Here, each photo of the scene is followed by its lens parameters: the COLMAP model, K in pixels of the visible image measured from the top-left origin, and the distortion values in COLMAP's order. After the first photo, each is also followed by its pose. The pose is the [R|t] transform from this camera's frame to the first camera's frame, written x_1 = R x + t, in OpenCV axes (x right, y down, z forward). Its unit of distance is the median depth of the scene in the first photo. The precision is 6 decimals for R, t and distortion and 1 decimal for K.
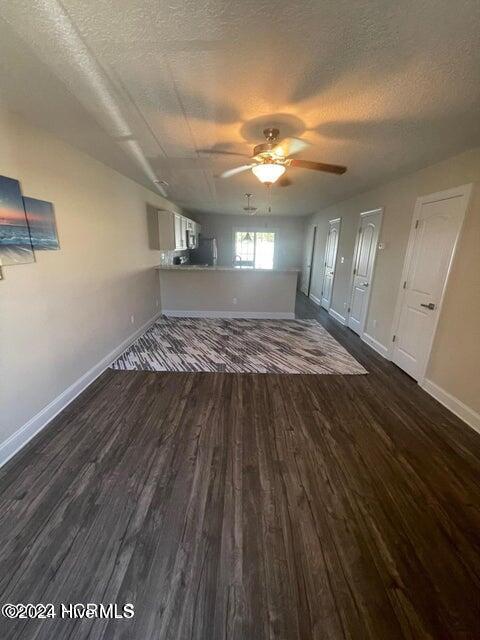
lens RADIAL K [[259.4, 0, 240.0], [0, 259.4, 320.0], [0, 0, 1]] dist [0.000600, 0.000236]
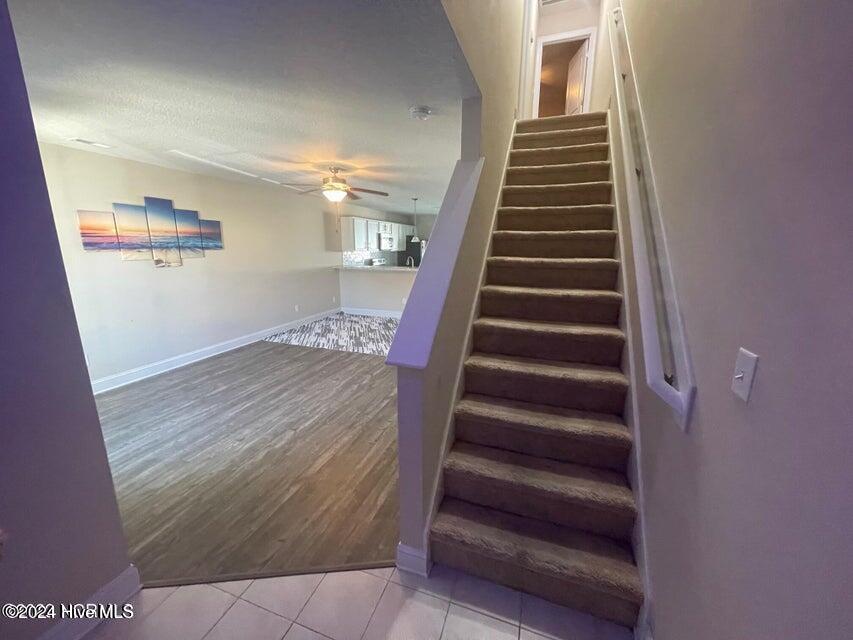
lens RADIAL K [[345.7, 0, 423.4], [0, 345.7, 322.0], [0, 0, 1]] dist [0.000600, 0.000236]
pose [[0.944008, 0.058561, -0.324684, 0.968696], [-0.081765, 0.994946, -0.058280, 0.155735], [0.319630, 0.081564, 0.944025, -0.462029]]
